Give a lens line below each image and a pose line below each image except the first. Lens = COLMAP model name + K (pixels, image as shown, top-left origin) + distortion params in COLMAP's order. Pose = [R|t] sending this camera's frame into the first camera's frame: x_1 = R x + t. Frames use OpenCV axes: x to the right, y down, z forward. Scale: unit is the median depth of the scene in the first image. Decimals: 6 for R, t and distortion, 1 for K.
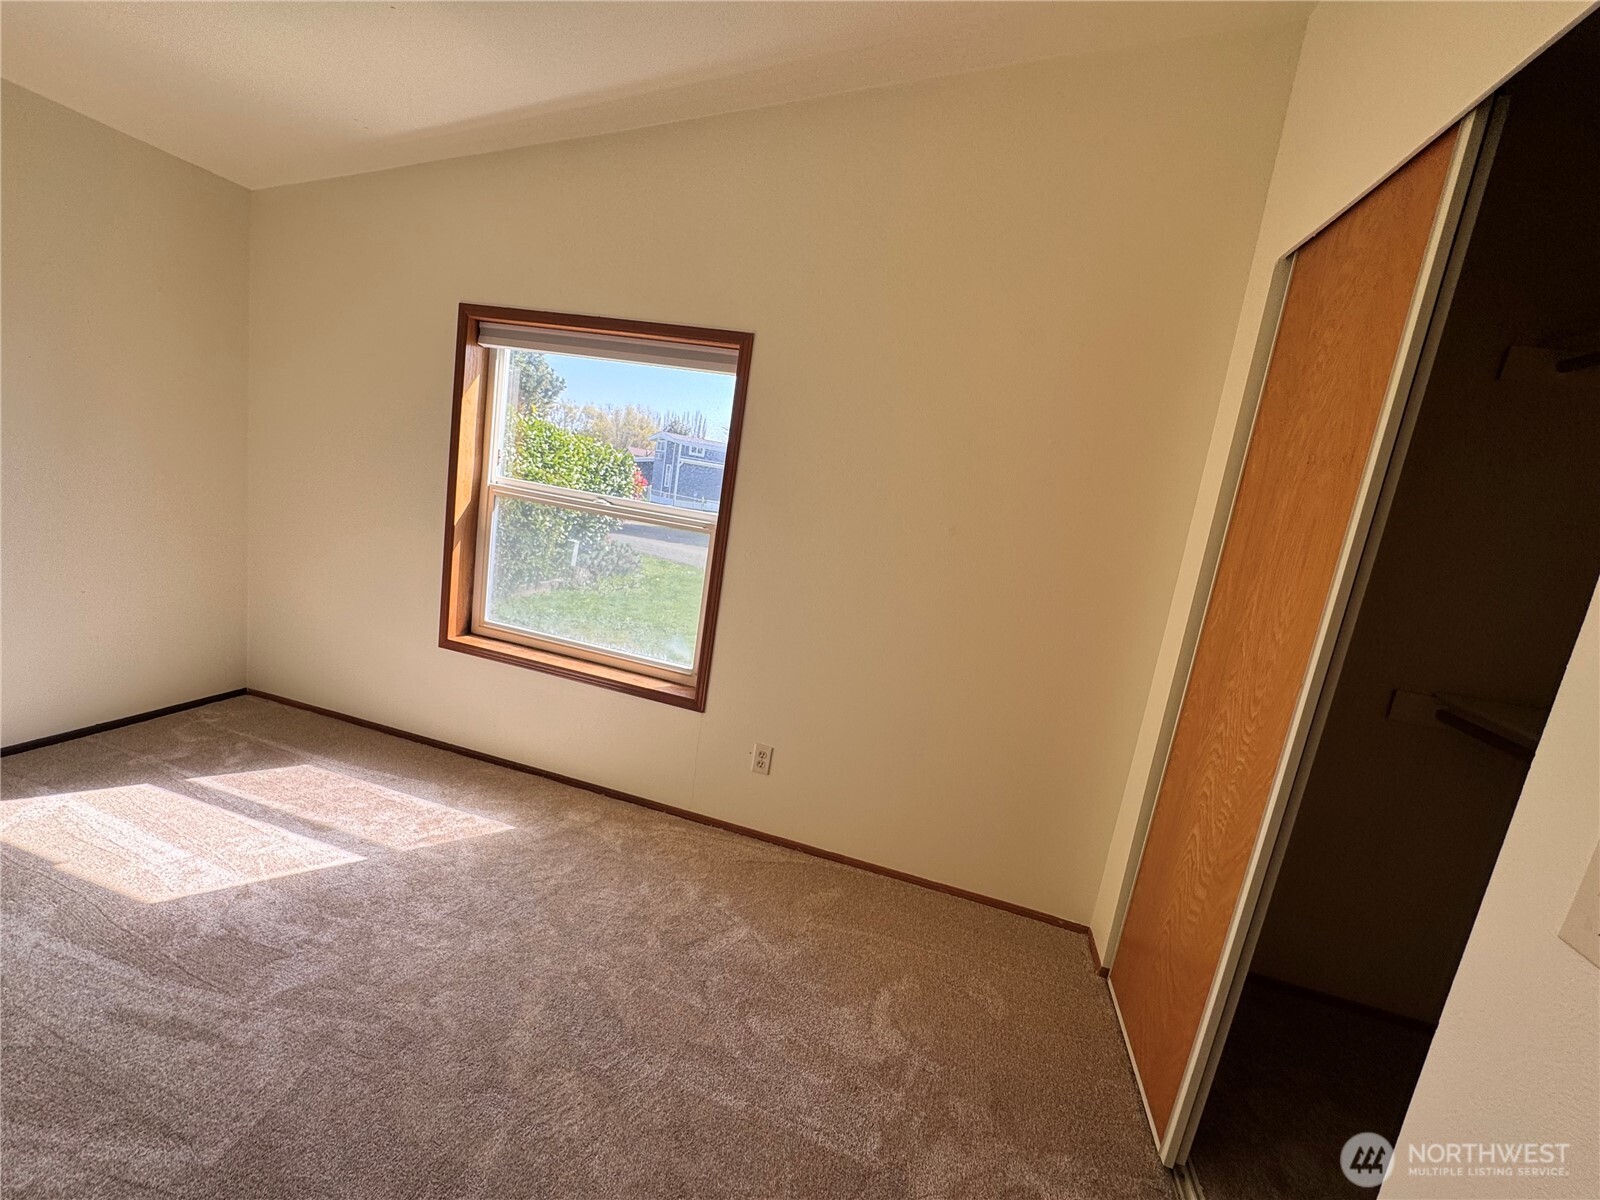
lens RADIAL K [[640.4, 0, 798.4], [0, 640.4, 592.7], [0, 0, 1]] dist [-0.001549, 0.000049]
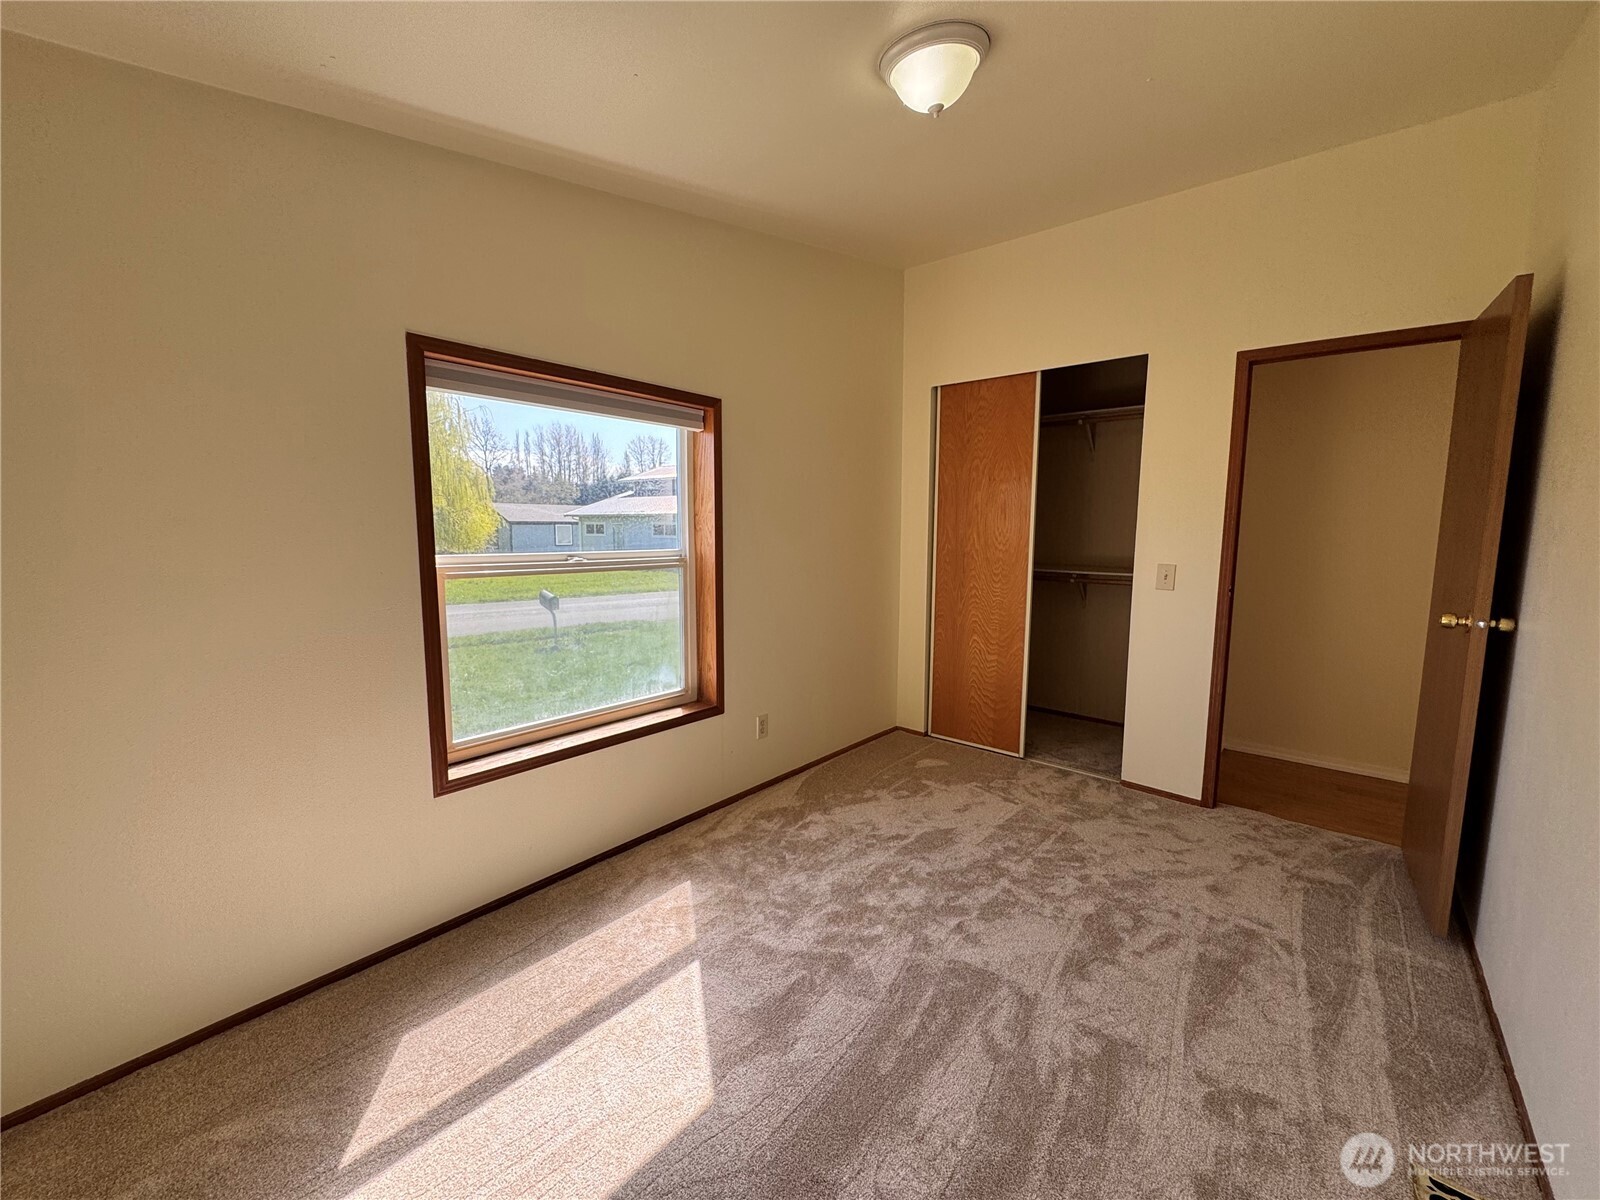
lens RADIAL K [[640.4, 0, 804.9], [0, 640.4, 590.8], [0, 0, 1]] dist [-0.001549, 0.000049]
pose [[0.427220, -0.239903, 0.871740, -1.046416], [0.202654, 0.965033, 0.166261, -0.195771], [-0.881144, 0.105631, 0.460898, 0.288358]]
